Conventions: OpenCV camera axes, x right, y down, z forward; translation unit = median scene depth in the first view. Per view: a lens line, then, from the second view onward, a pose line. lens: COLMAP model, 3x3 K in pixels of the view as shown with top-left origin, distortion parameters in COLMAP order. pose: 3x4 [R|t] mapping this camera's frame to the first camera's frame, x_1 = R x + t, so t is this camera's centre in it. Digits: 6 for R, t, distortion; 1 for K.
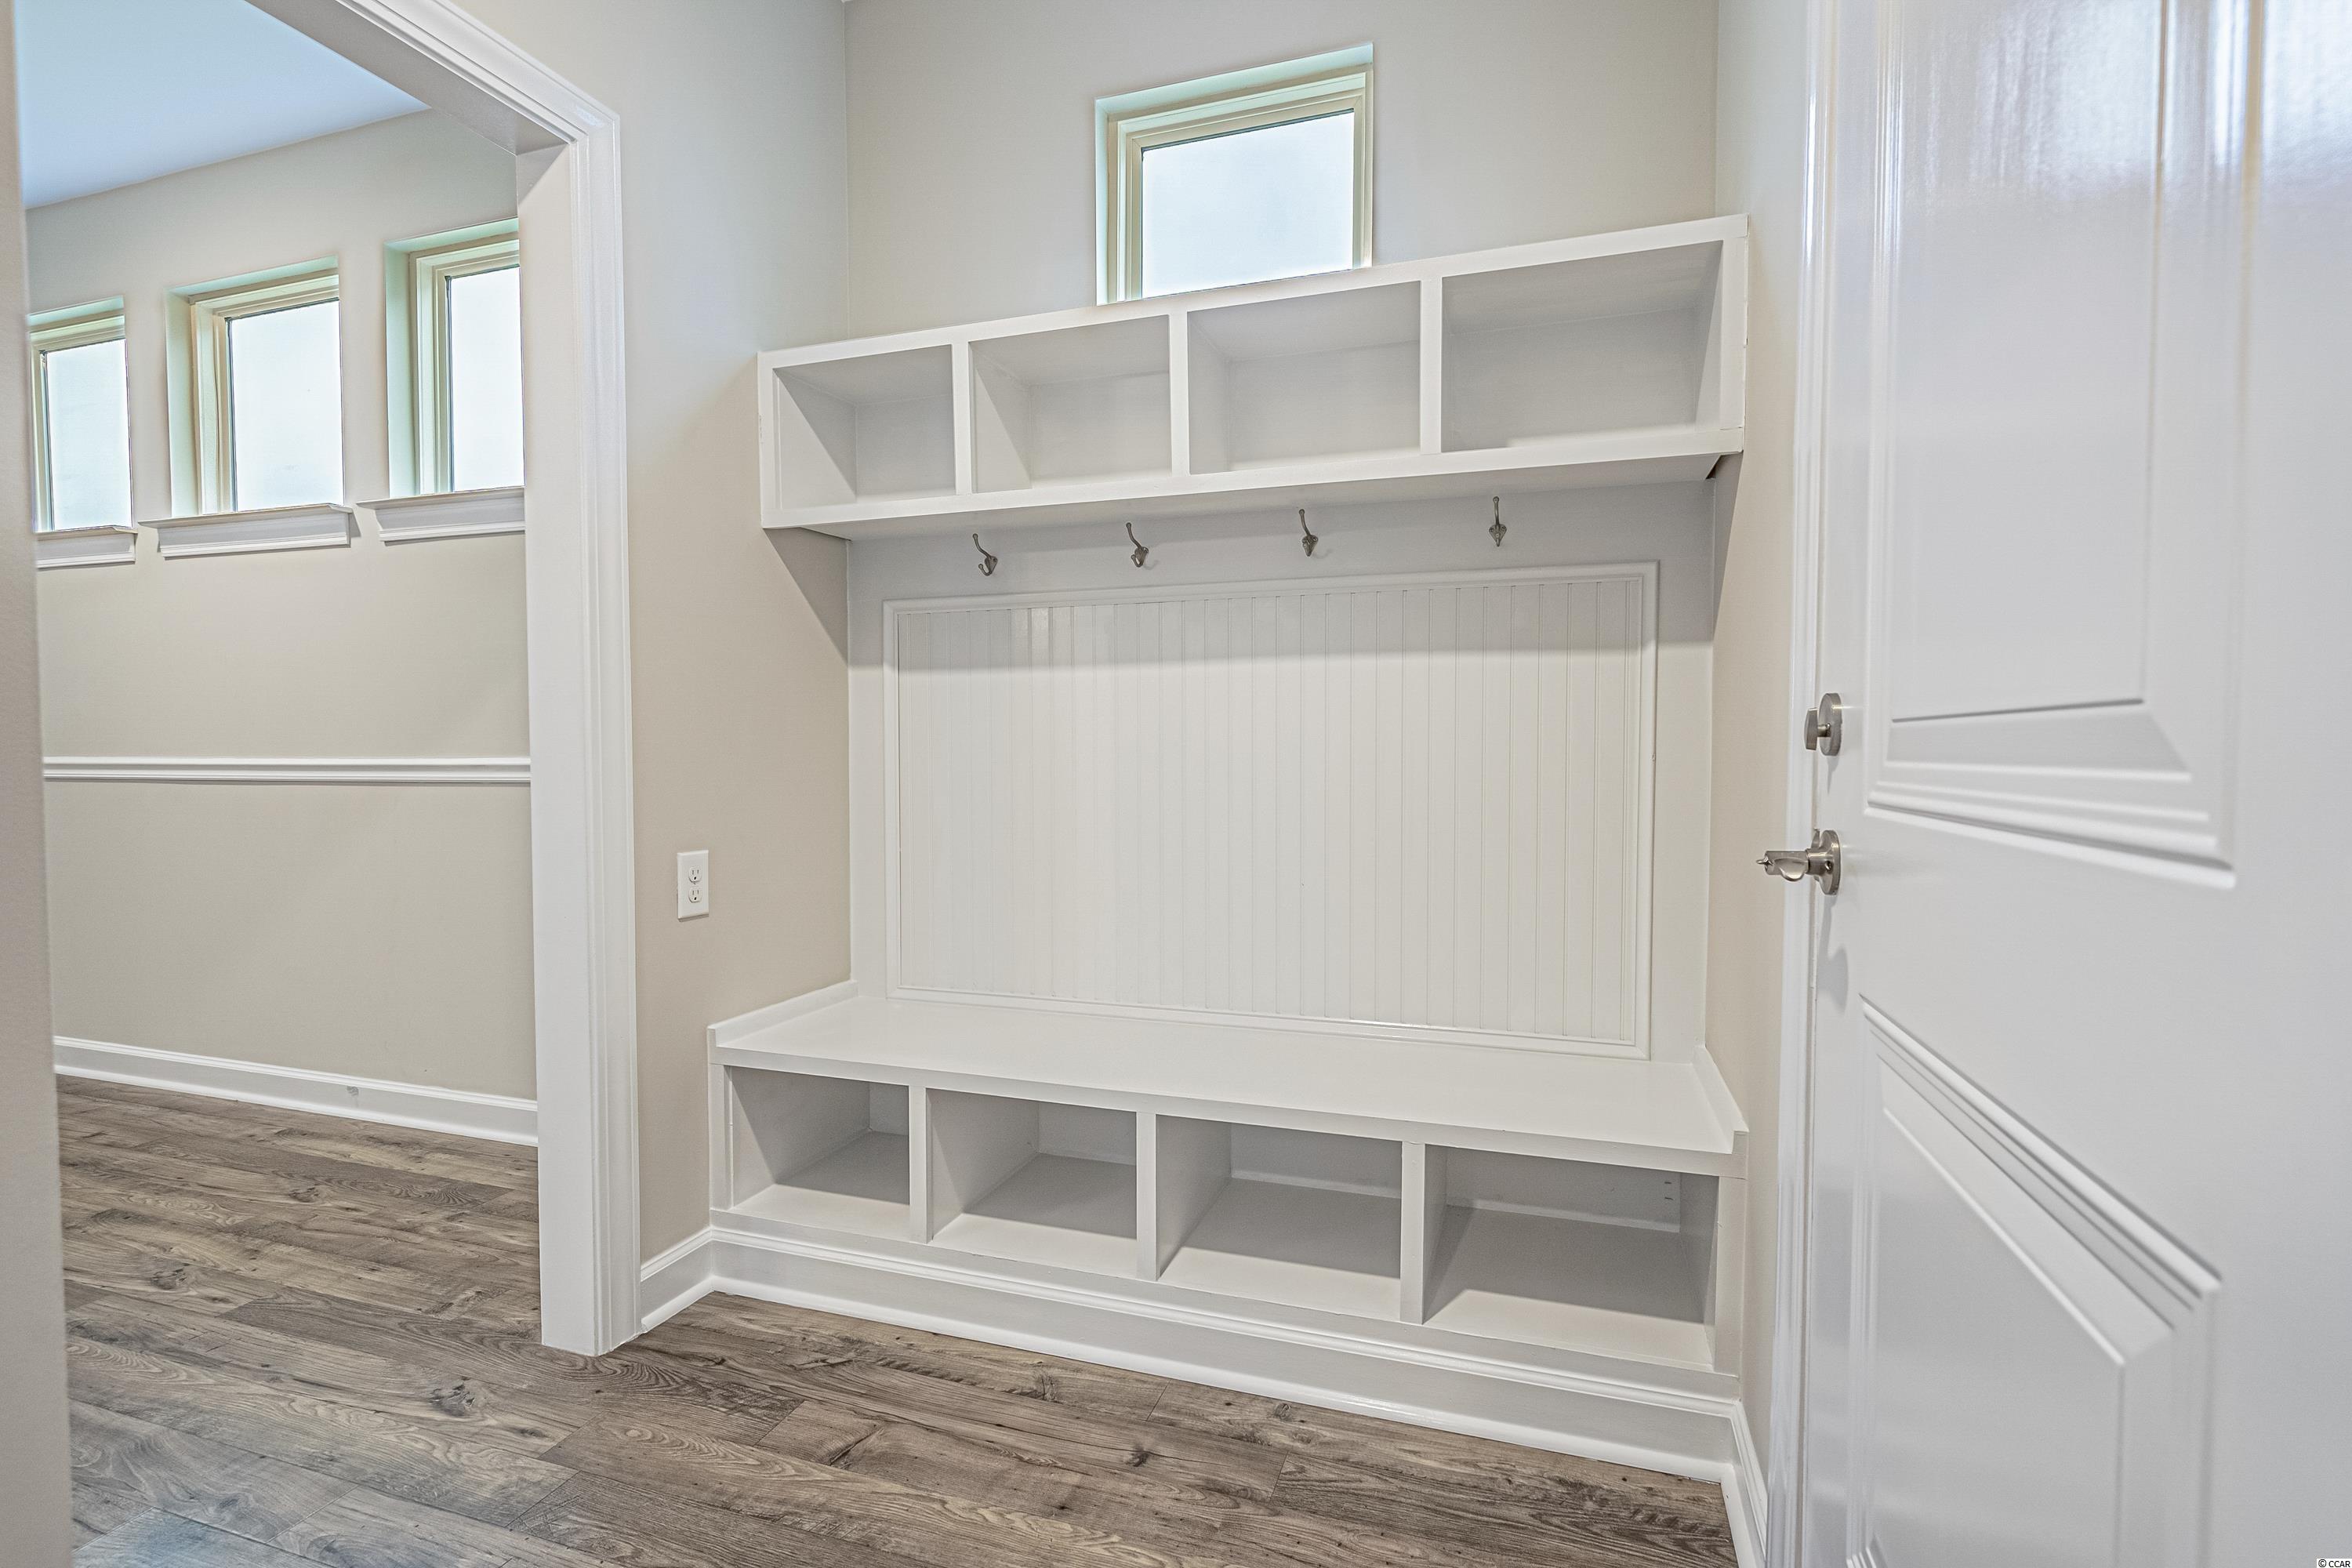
lens RADIAL K [[1069.4, 0, 1178.8], [0, 1069.4, 787.4], [0, 0, 1]] dist [-0.002146, 0.000003]
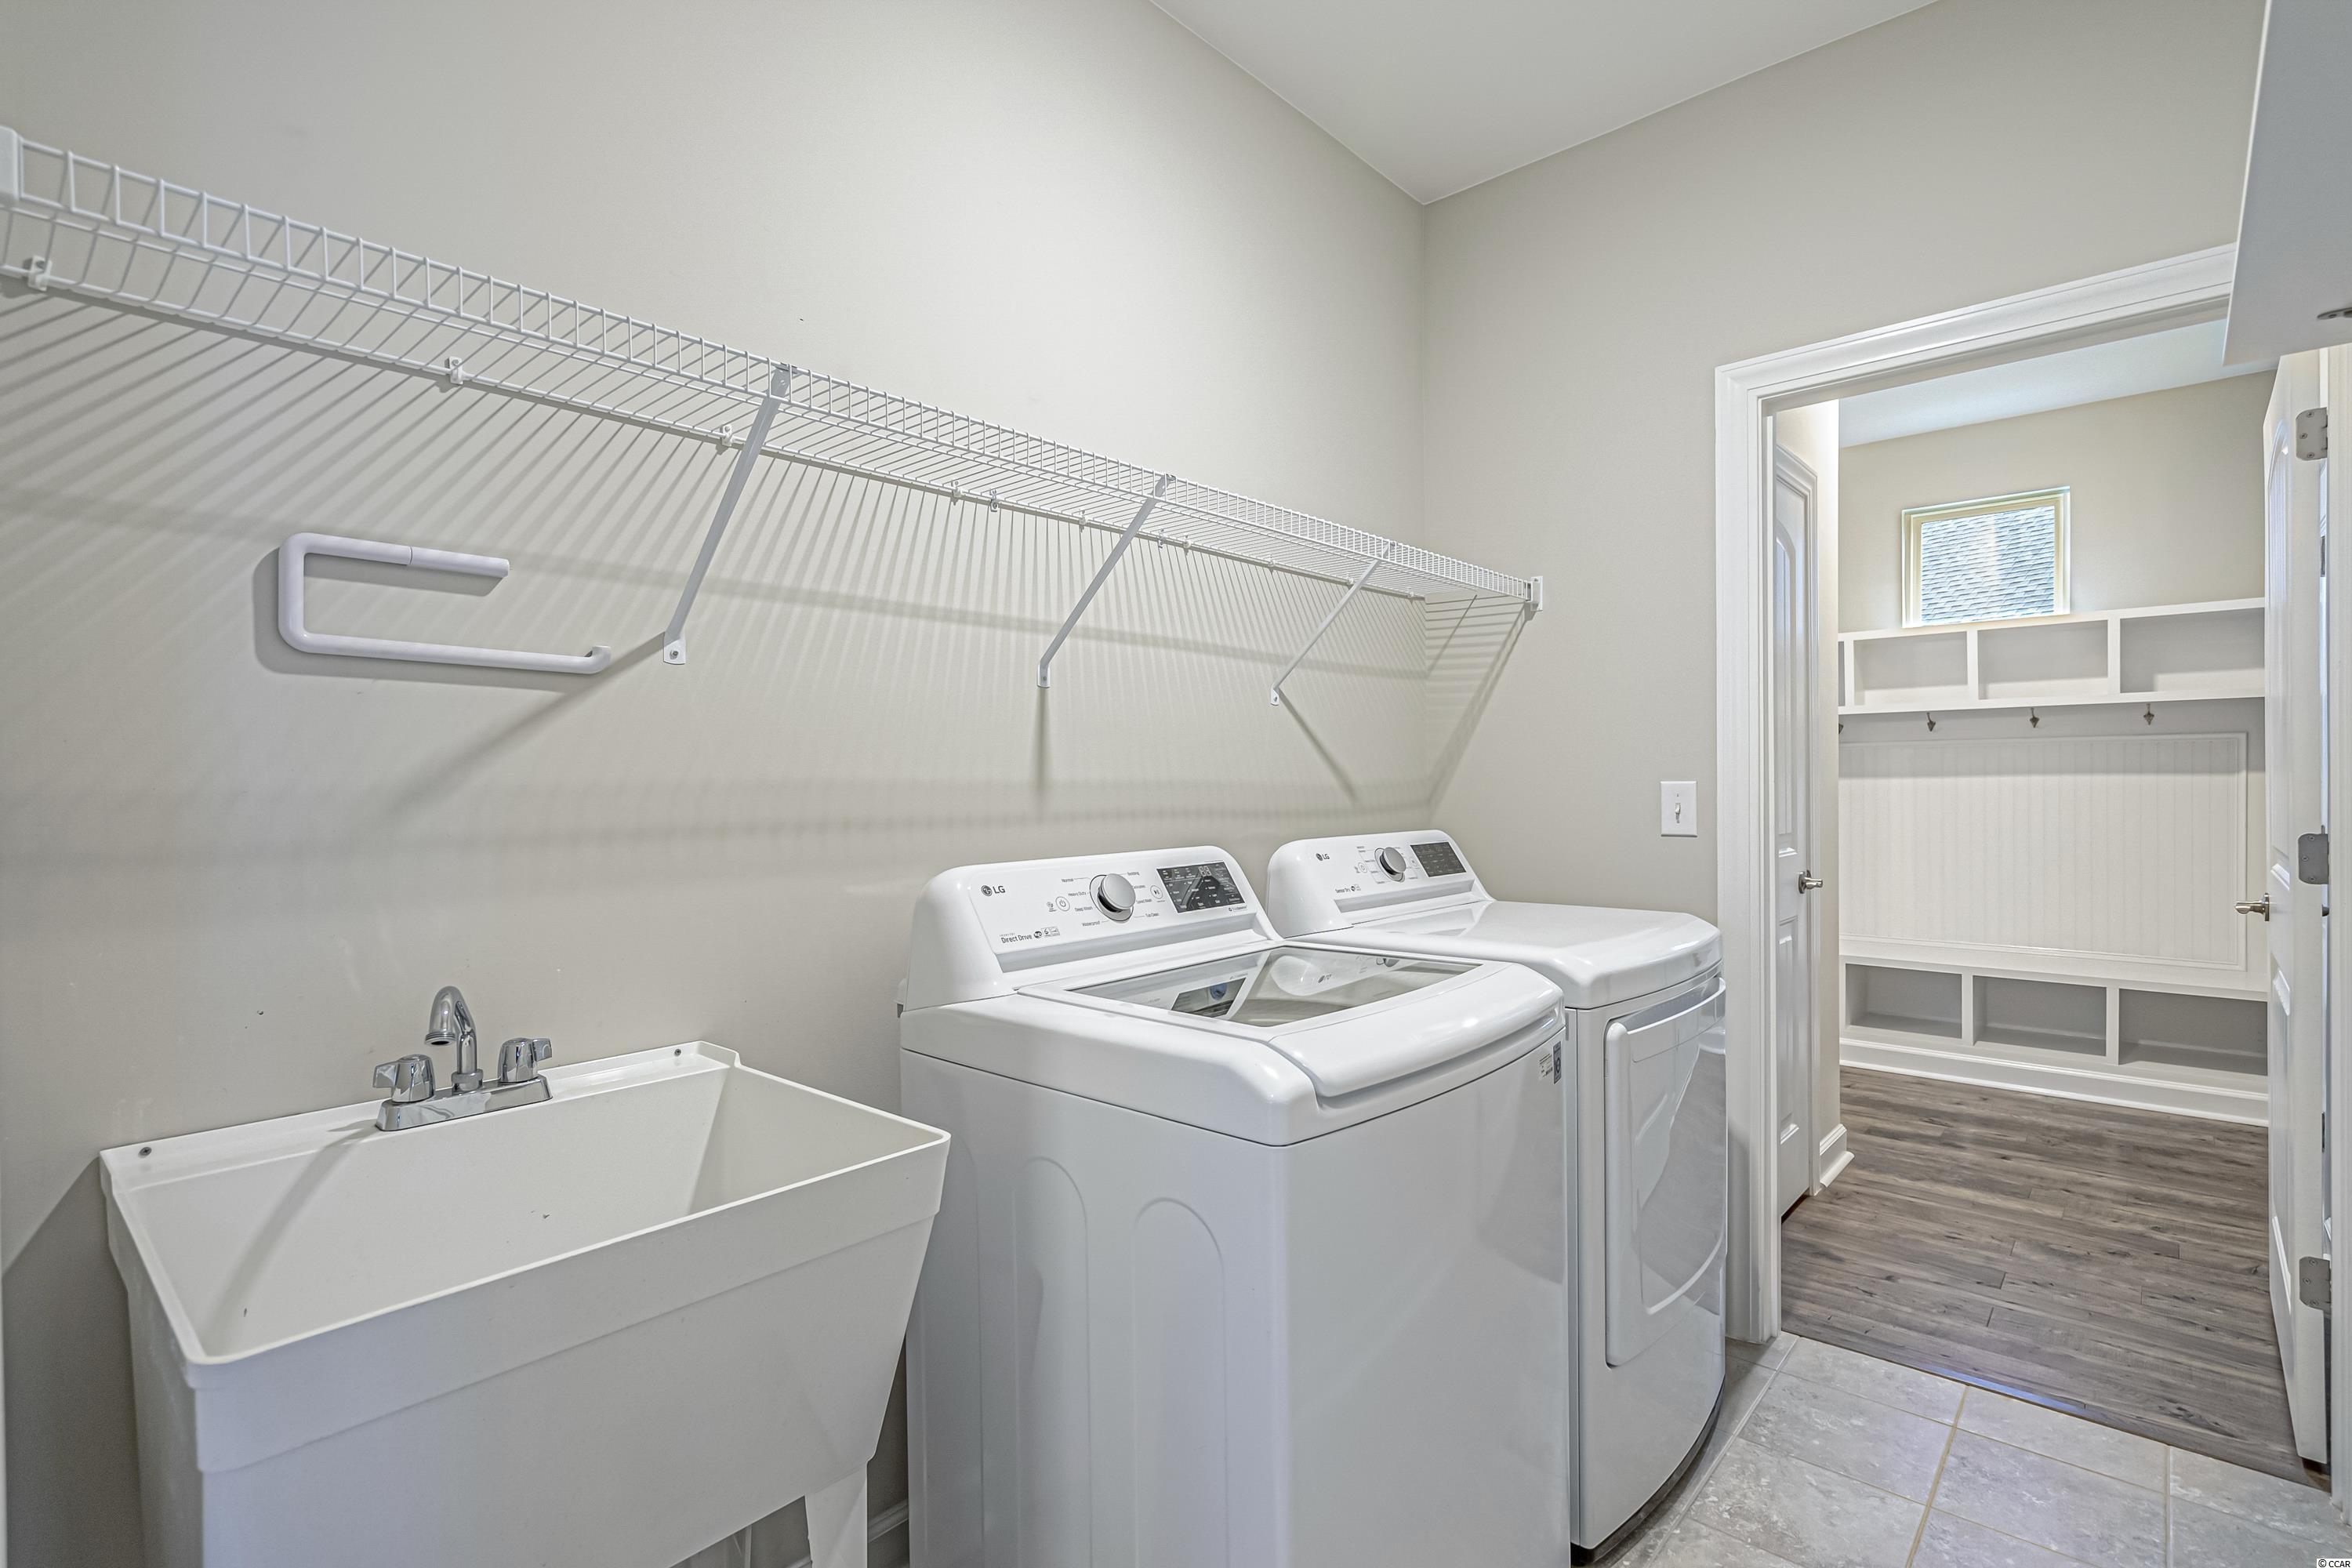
lens RADIAL K [[1107.3, 0, 1176.0], [0, 1107.3, 784.0], [0, 0, 1]] dist [0.000236, -0.011076]
pose [[0.916070, 0.000748, -0.401017, -0.580204], [-0.015589, 0.999309, -0.033747, -0.008854], [0.400714, 0.037166, 0.915449, -1.720096]]
